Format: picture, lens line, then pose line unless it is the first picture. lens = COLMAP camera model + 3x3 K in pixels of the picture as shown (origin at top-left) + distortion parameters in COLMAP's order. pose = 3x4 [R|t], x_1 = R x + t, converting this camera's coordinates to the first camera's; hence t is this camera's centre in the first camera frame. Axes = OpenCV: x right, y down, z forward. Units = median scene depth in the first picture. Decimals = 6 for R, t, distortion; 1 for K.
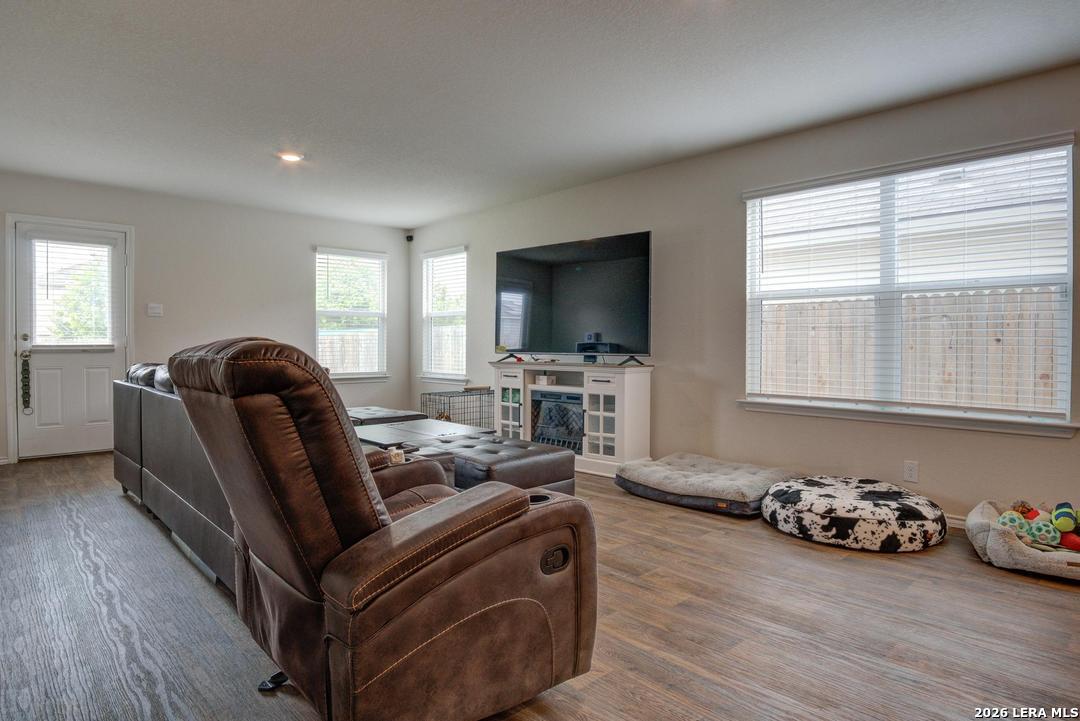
lens RADIAL K [[602.1, 0, 537.7], [0, 602.1, 374.7], [0, 0, 1]] dist [-0.042390, -0.000241]
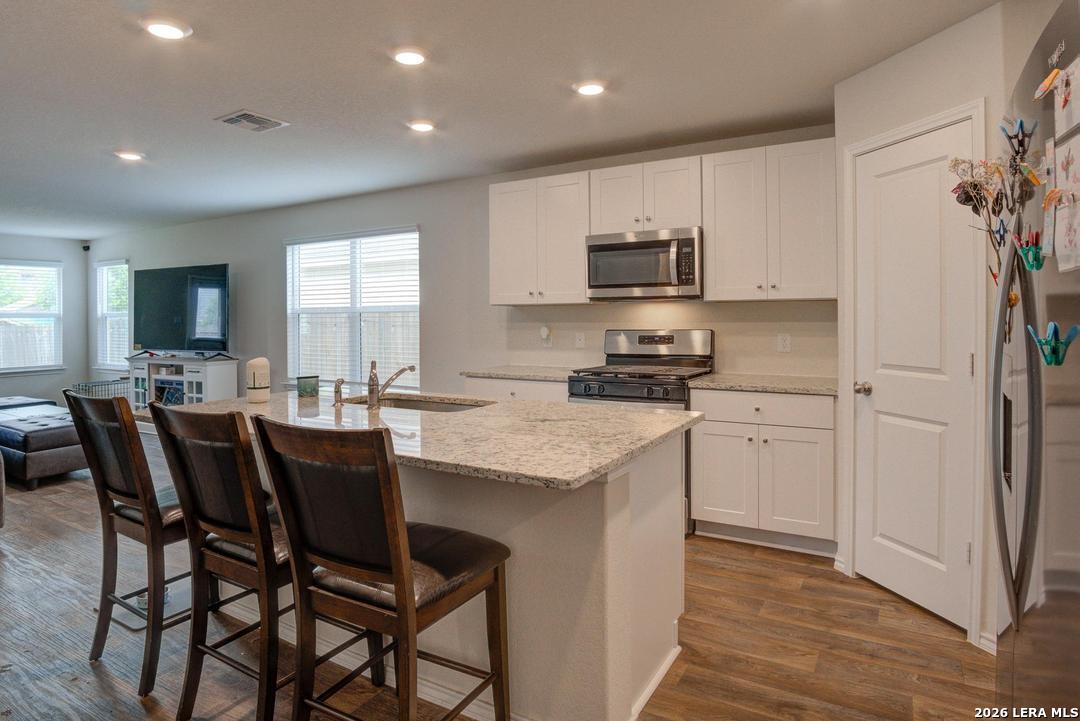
lens RADIAL K [[604.7, 0, 543.5], [0, 604.7, 347.1], [0, 0, 1]] dist [-0.046955, -0.000977]
pose [[0.958415, -0.021305, 0.284581, 0.436035], [0.022036, 0.999757, 0.000633, -0.025746], [-0.284525, 0.005665, 0.958652, -0.478943]]
